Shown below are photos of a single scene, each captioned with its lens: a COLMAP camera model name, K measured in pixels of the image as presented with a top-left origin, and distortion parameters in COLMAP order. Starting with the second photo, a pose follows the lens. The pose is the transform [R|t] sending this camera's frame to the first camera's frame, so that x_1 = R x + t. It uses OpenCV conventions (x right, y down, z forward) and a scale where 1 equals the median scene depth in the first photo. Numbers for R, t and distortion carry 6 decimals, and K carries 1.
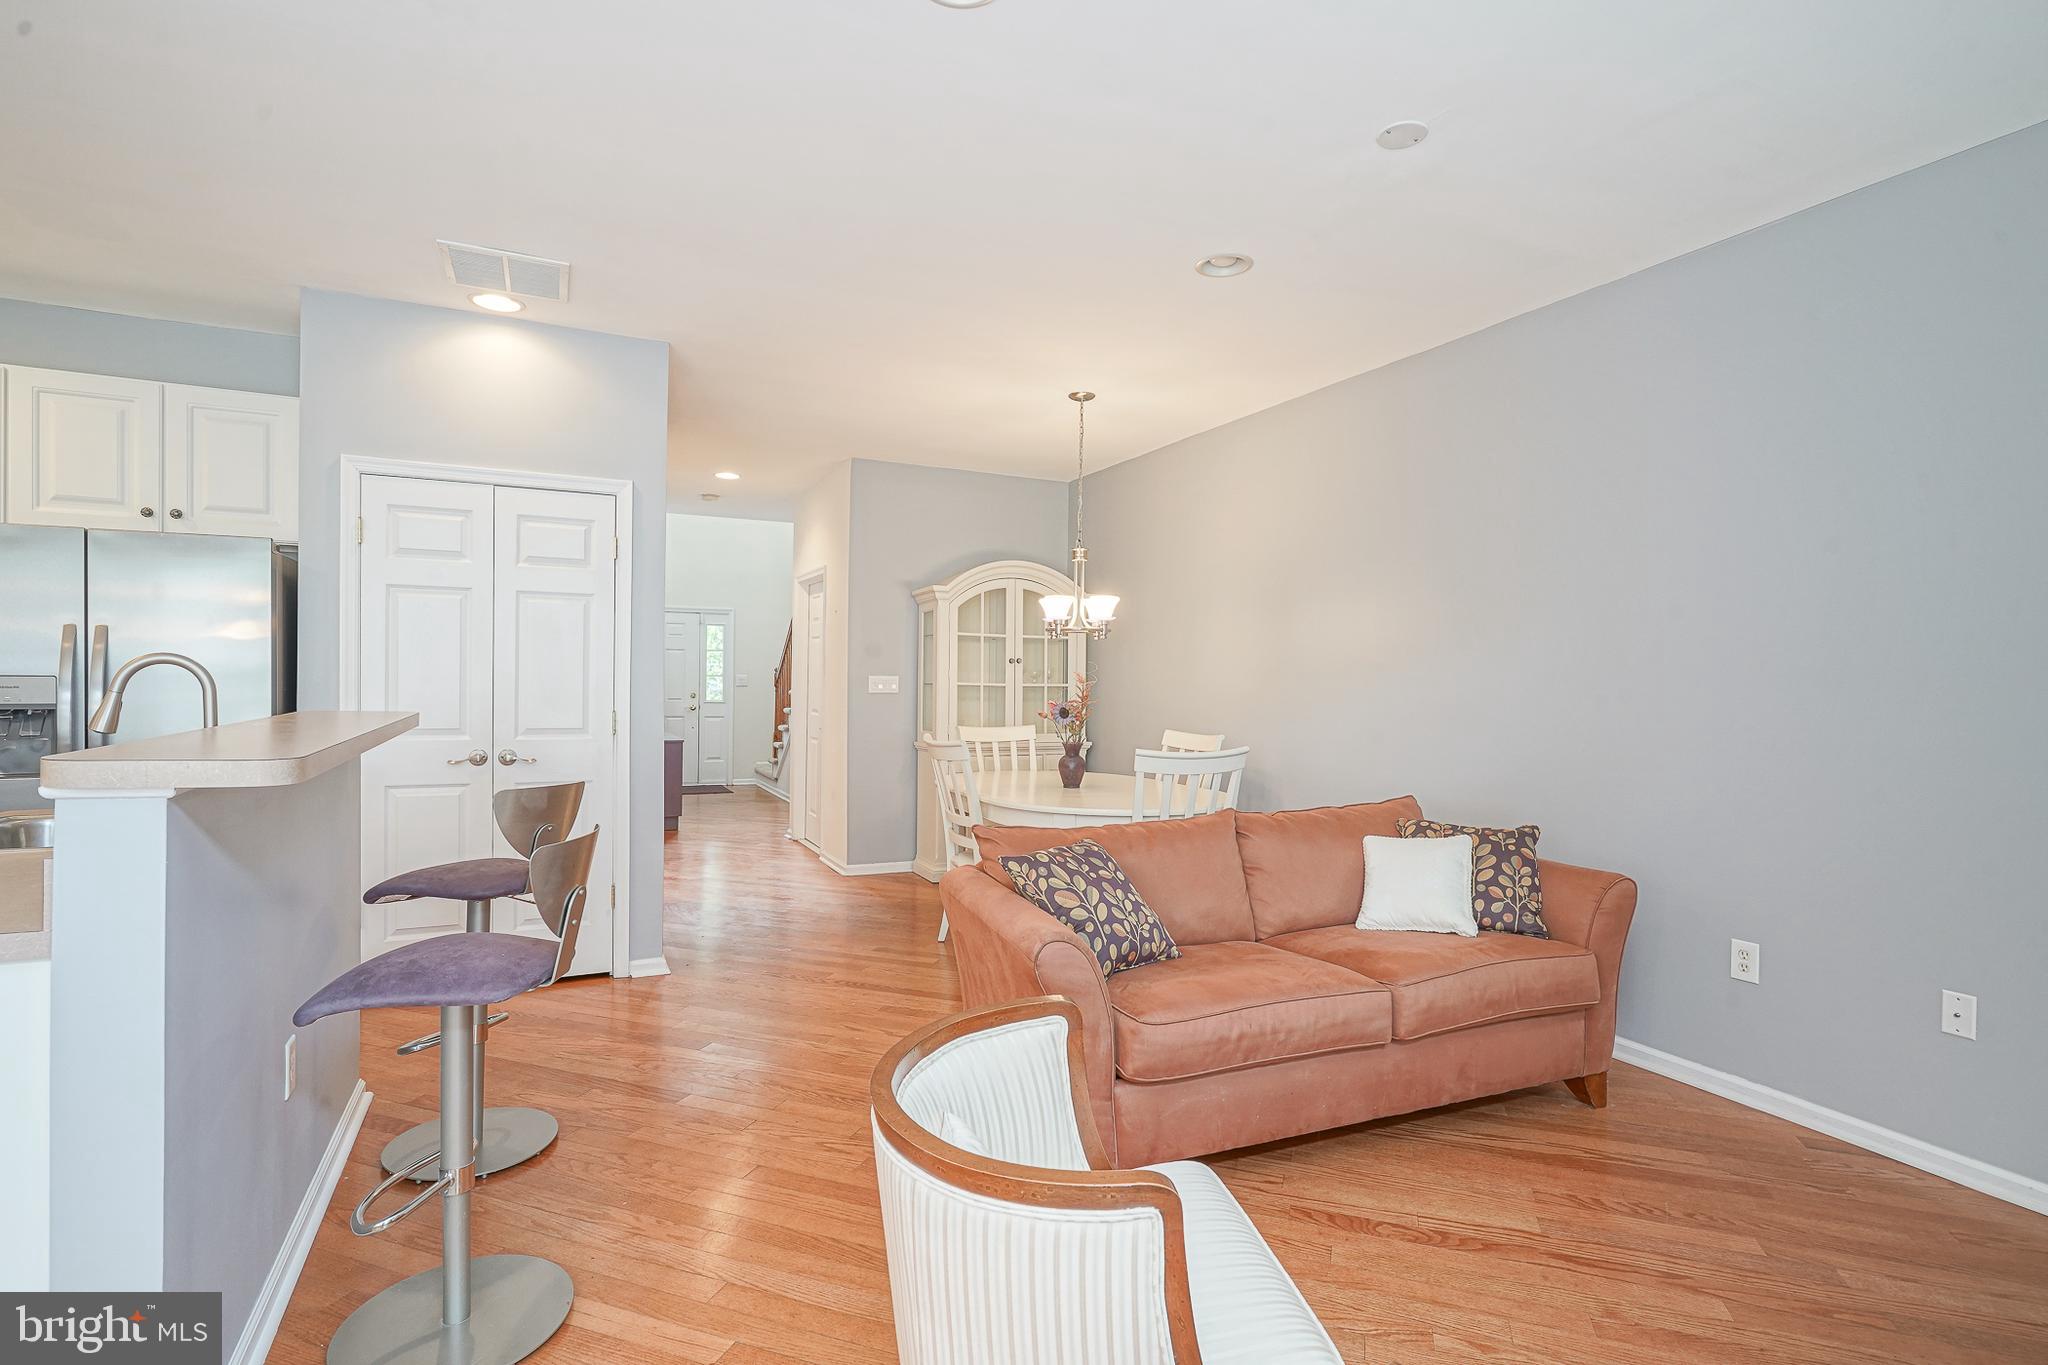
lens RADIAL K [[1002.0, 0, 1019.0], [0, 1002.0, 688.3], [0, 0, 1]] dist [-0.003553, 0.002644]
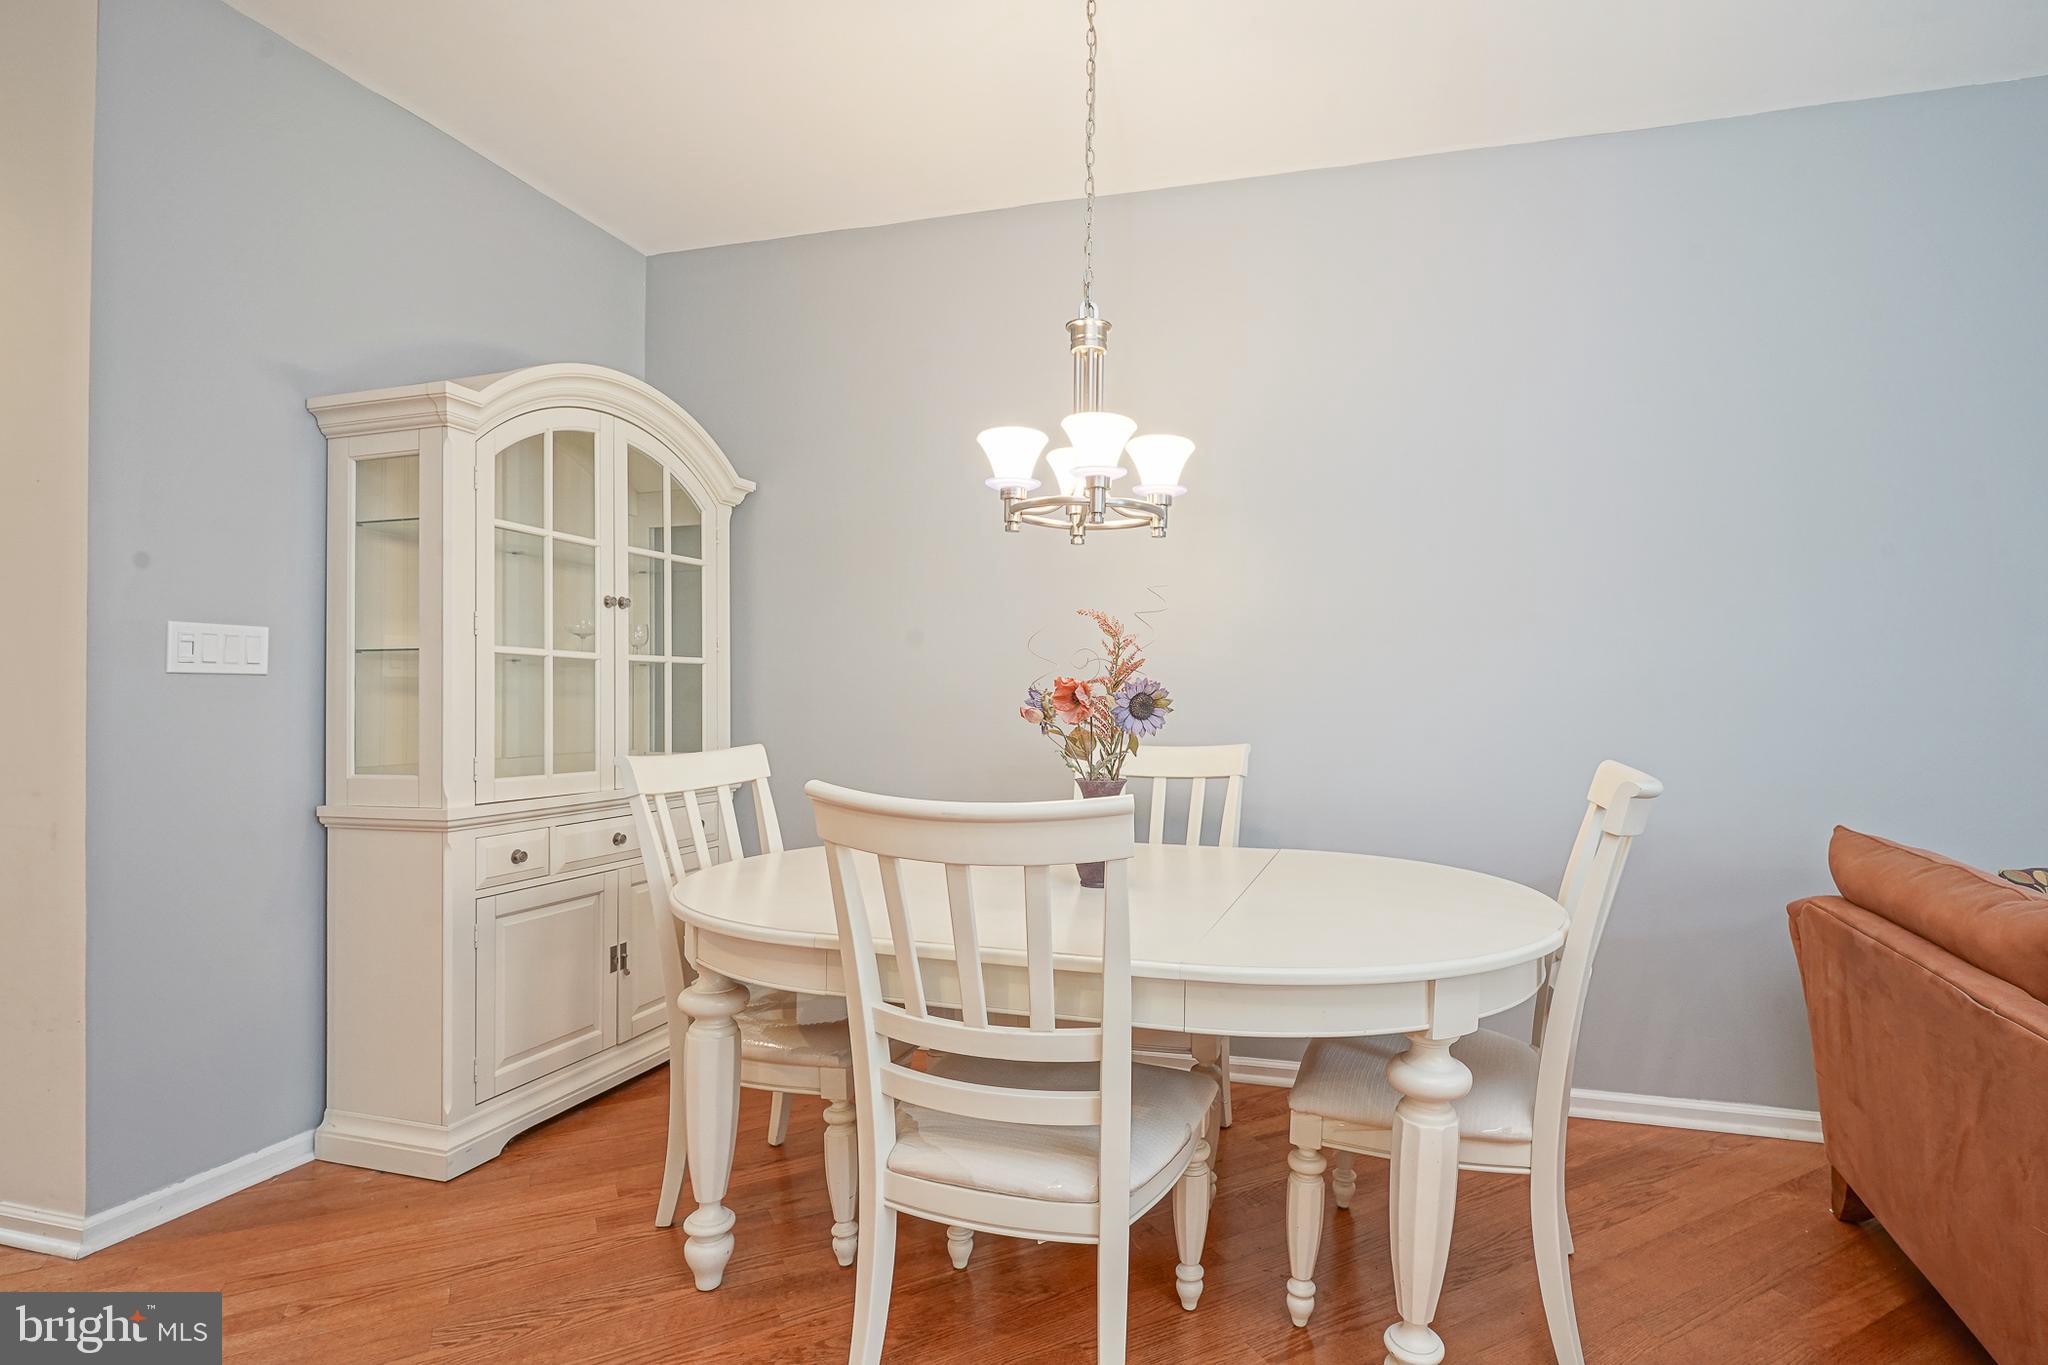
lens RADIAL K [[1011.1, 0, 1093.0], [0, 1011.1, 688.3], [0, 0, 1]] dist [-0.002711, -0.000156]
pose [[0.662369, -0.005206, 0.749159, -0.341856], [0.011973, 0.999922, -0.003637, 0.025219], [-0.749082, 0.011379, 0.662380, 0.947201]]
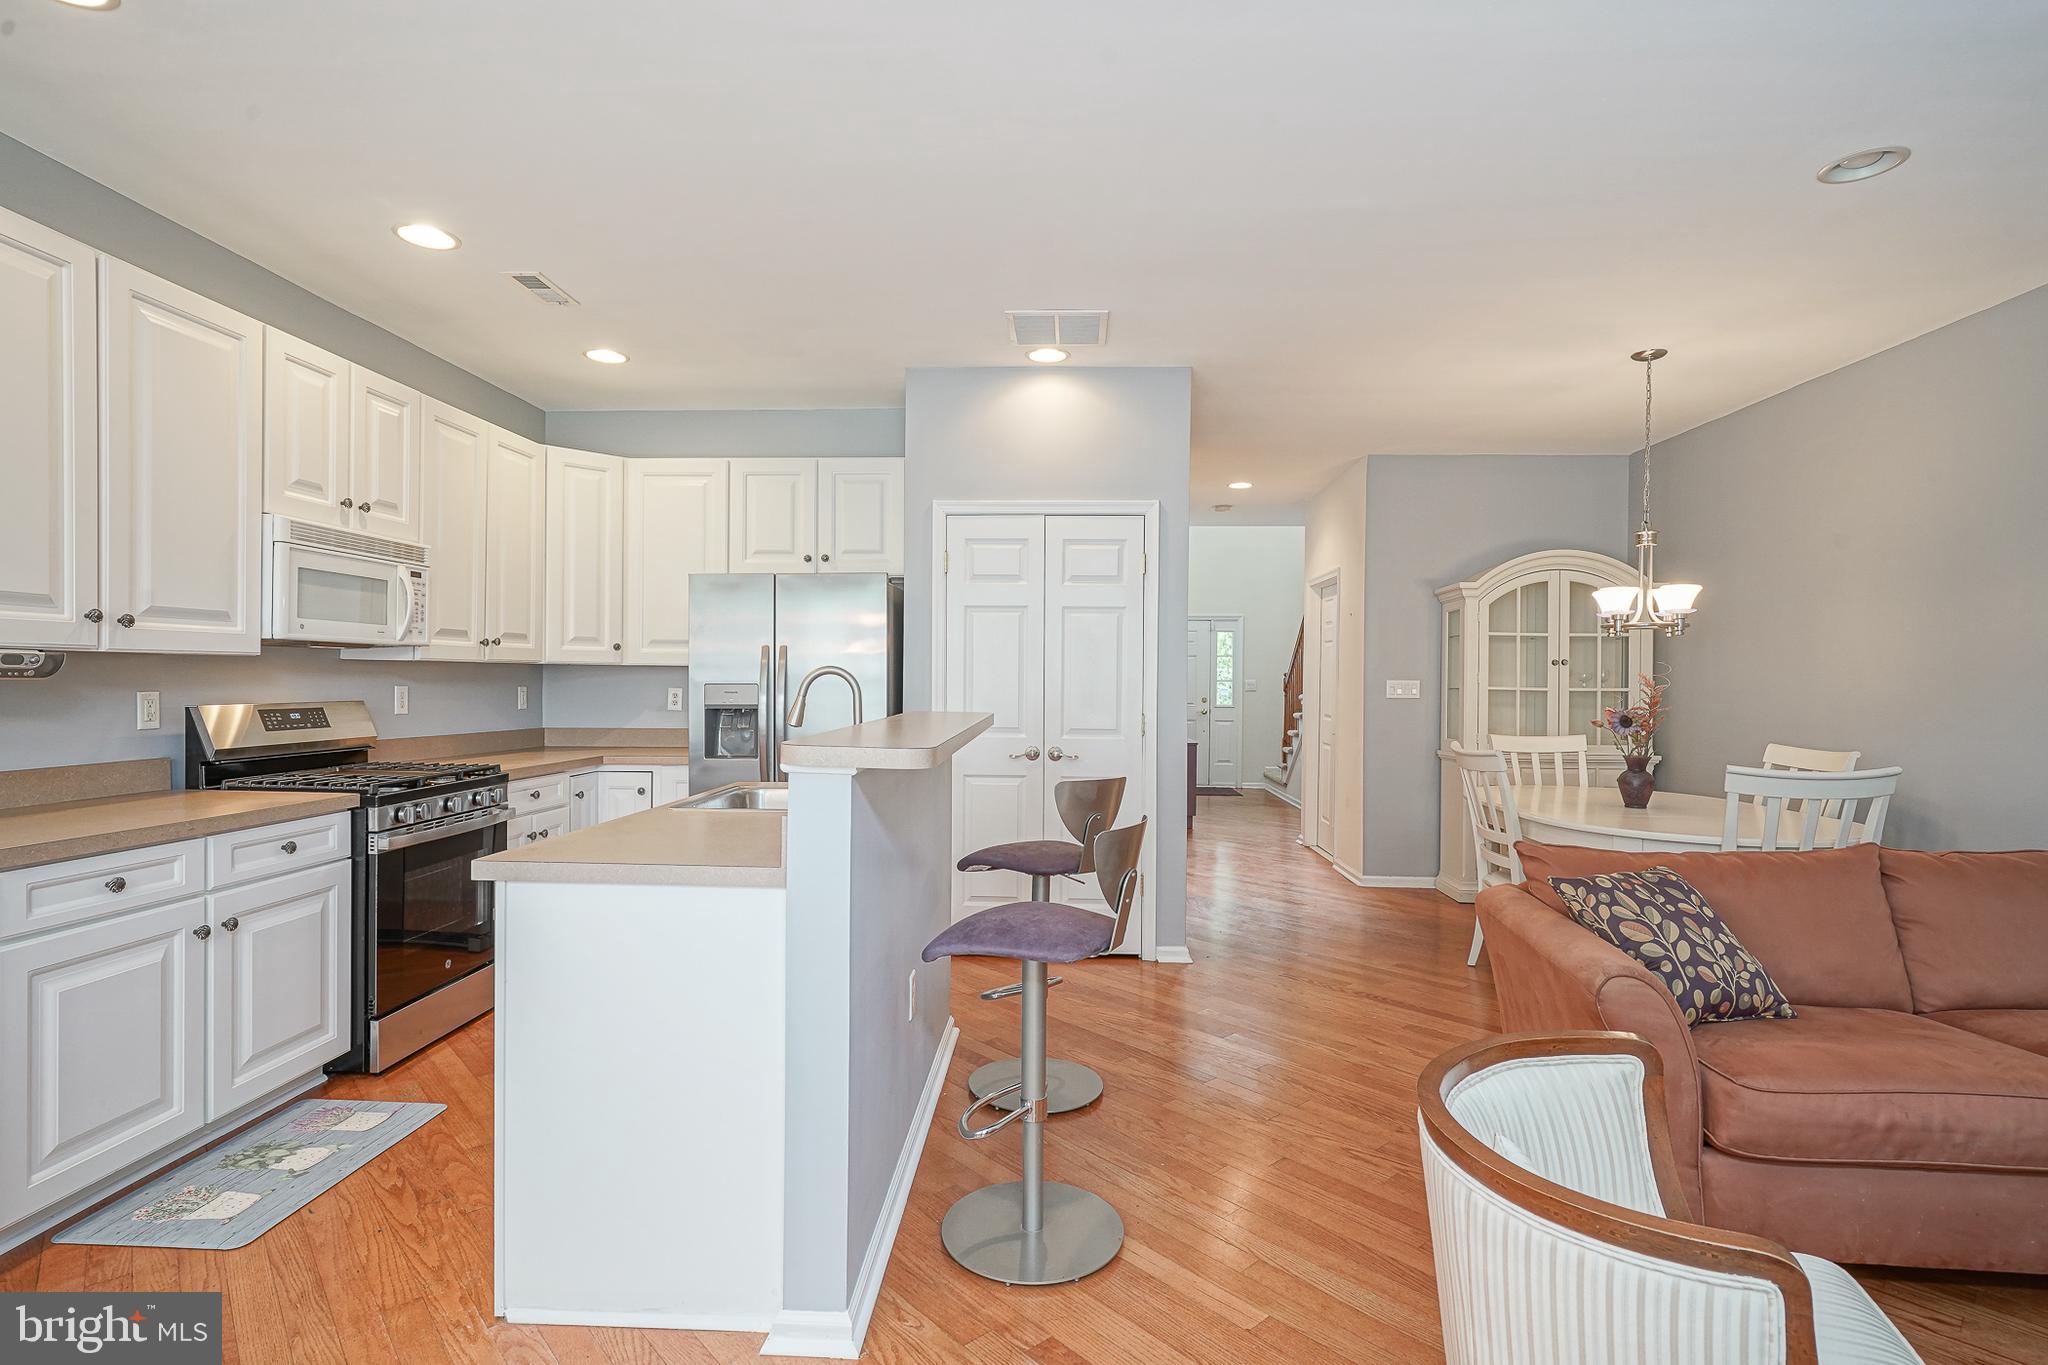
lens RADIAL K [[1006.8, 0, 1016.3], [0, 1006.8, 693.0], [0, 0, 1]] dist [-0.007496, 0.005410]
pose [[0.880267, -0.000090, -0.474478, -0.008812], [0.000017, 1.000000, -0.000158, 0.000130], [0.474478, 0.000132, 0.880267, -0.027054]]
